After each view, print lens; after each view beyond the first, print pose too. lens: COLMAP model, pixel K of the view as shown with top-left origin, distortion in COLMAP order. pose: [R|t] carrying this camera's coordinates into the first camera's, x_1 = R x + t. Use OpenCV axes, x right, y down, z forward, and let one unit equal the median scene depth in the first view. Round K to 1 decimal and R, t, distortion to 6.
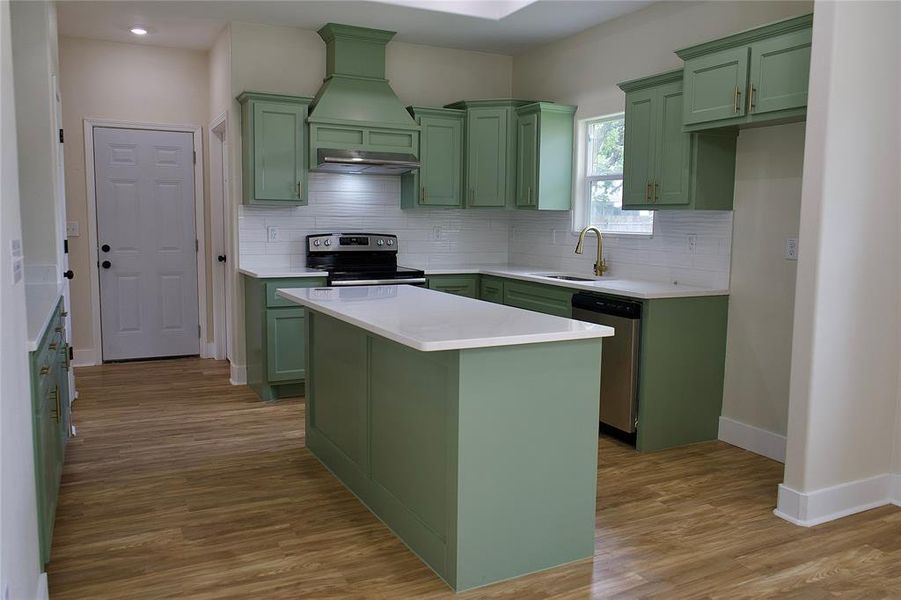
lens RADIAL K [[731.4, 0, 450.5], [0, 731.4, 300.0], [0, 0, 1]] dist [-0.013188, 0.007317]
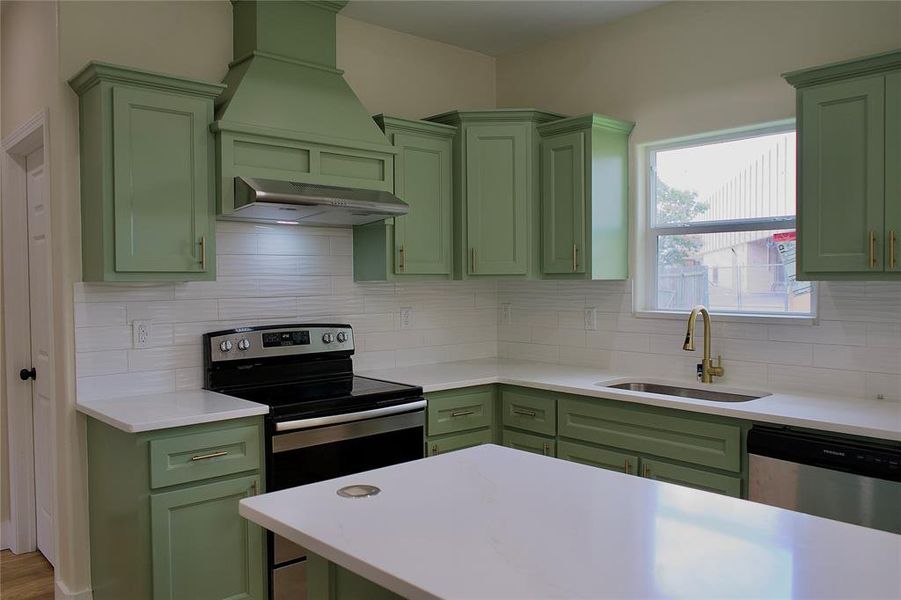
lens RADIAL K [[731.4, 0, 450.5], [0, 731.4, 300.0], [0, 0, 1]] dist [-0.013188, 0.007317]
pose [[0.963642, -0.027203, 0.265809, -0.164568], [0.048479, 0.996093, -0.073809, -0.063756], [-0.262763, 0.084012, 0.961196, 0.413737]]
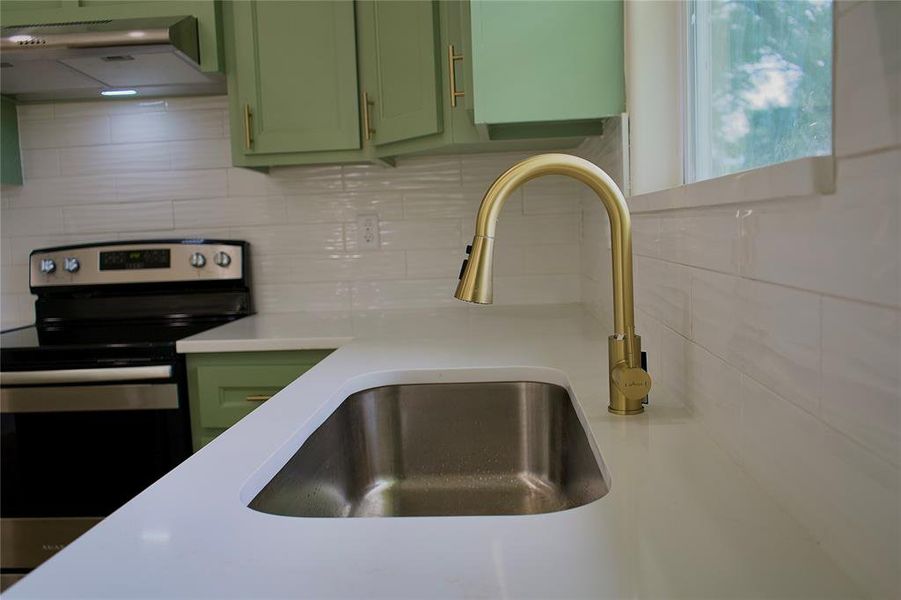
lens RADIAL K [[731.4, 0, 450.5], [0, 731.4, 300.0], [0, 0, 1]] dist [-0.013188, 0.007317]
pose [[0.857907, 0.001781, -0.513803, 0.243300], [-0.004560, 0.999981, -0.004148, -0.058192], [0.513786, 0.005902, 0.857898, 0.756779]]
